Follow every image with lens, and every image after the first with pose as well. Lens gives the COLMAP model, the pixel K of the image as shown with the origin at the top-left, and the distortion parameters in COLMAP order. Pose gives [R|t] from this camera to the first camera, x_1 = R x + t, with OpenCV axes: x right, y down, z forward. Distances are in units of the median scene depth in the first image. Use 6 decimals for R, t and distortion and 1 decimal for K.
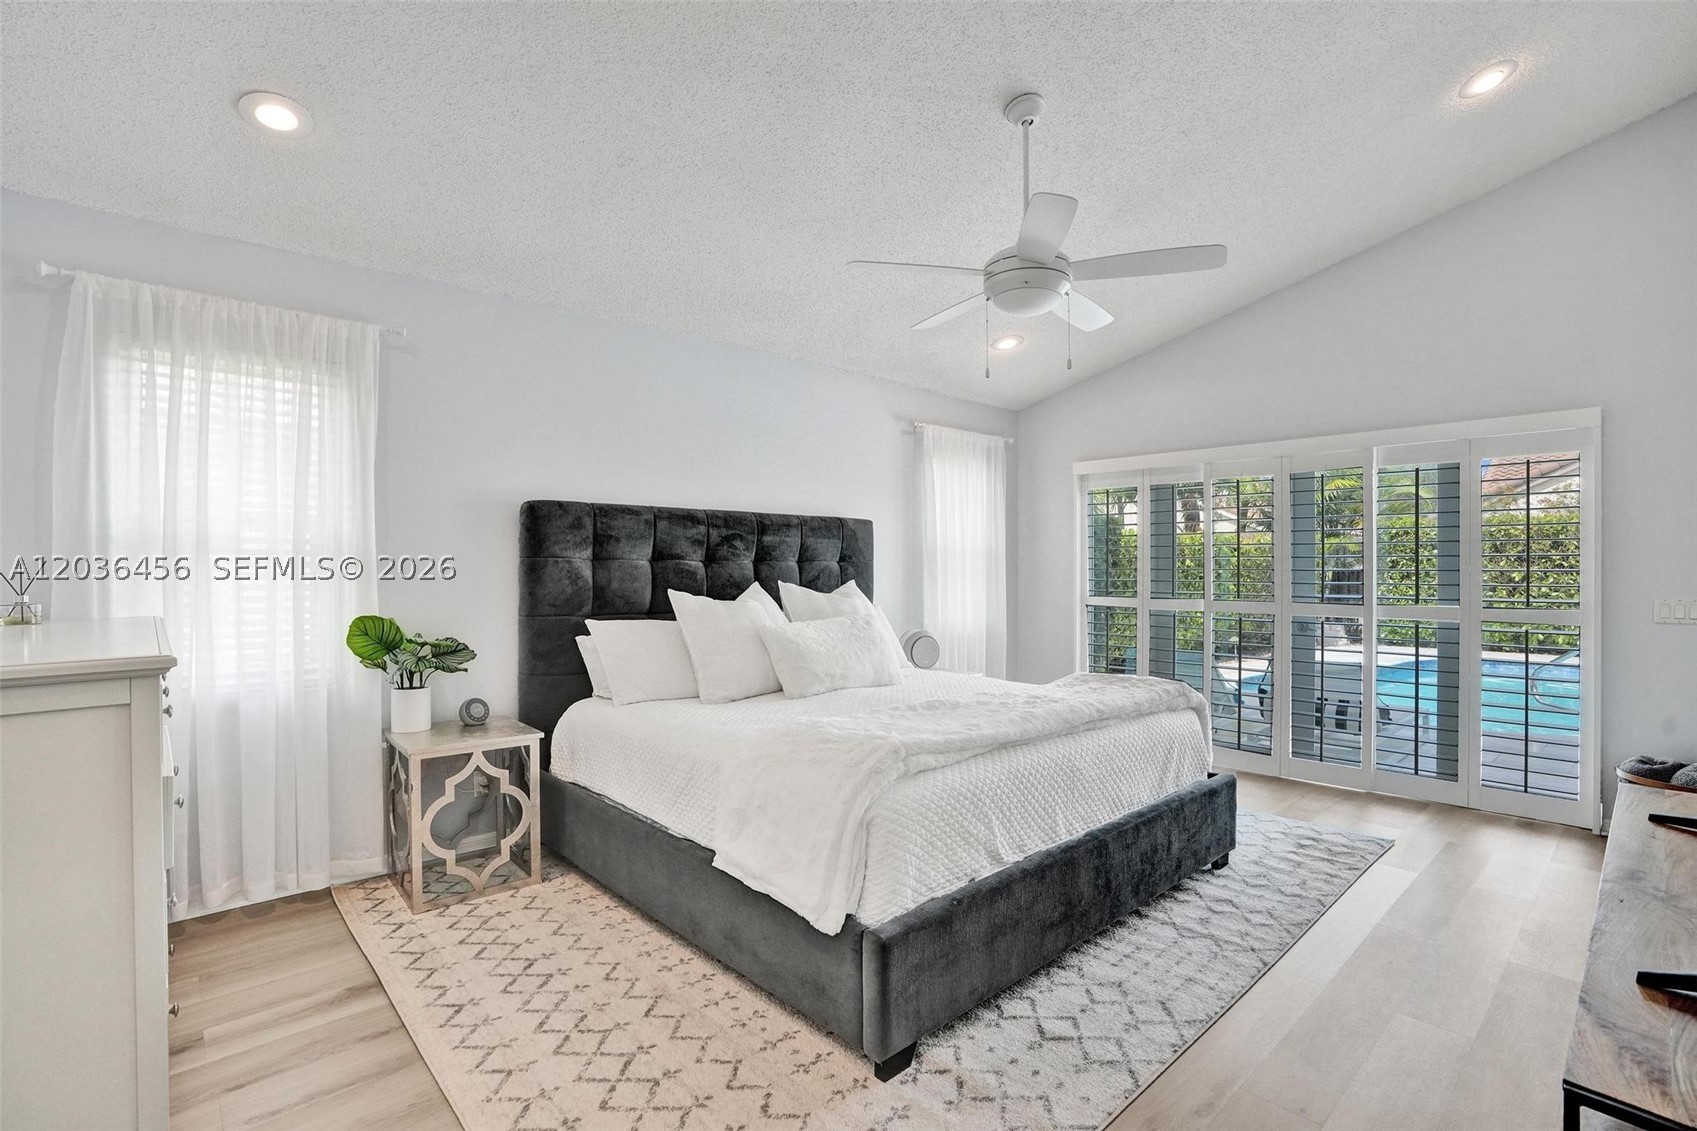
lens RADIAL K [[801.0, 0, 848.5], [0, 801.0, 565.5], [0, 0, 1]] dist [-0.039384, -0.000351]
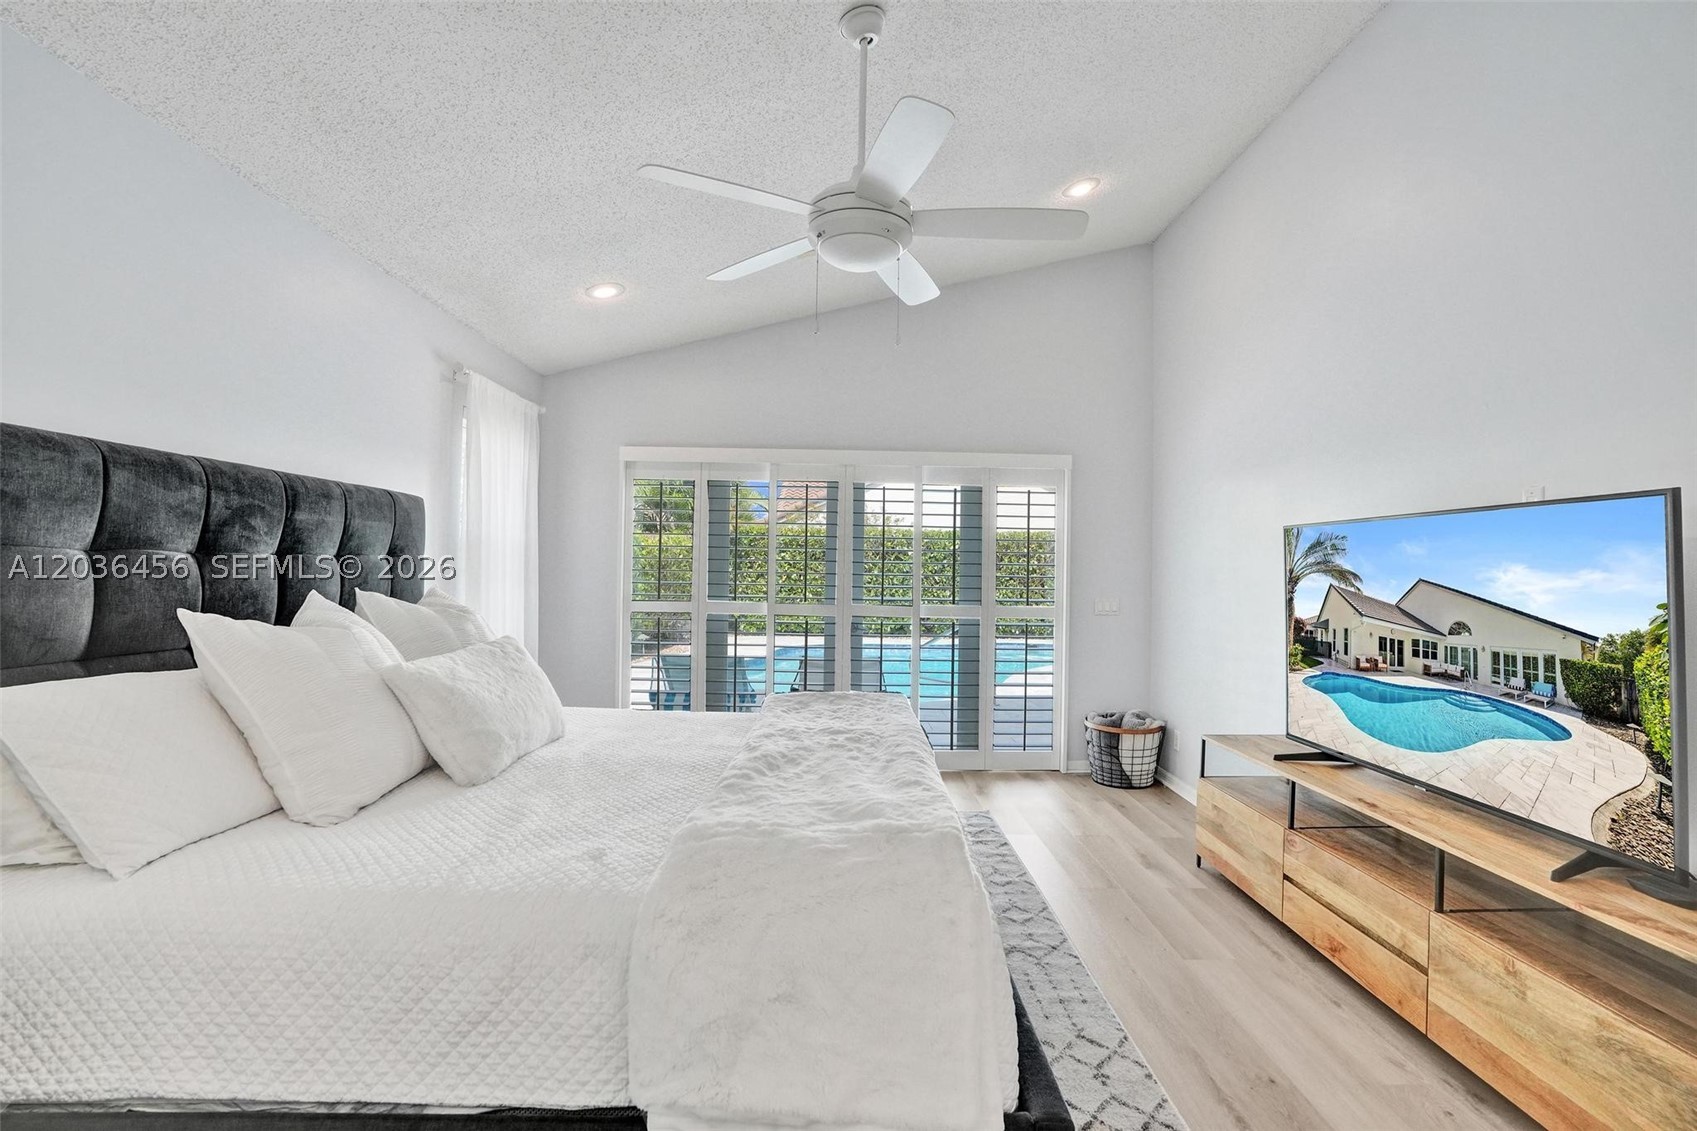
lens RADIAL K [[804.0, 0, 852.5], [0, 804.0, 557.3], [0, 0, 1]] dist [-0.068731, 0.027157]
pose [[0.656660, 0.020760, 0.753901, -0.284637], [-0.018597, 0.999763, -0.011332, -0.004344], [-0.753957, -0.006579, 0.656891, 0.329768]]
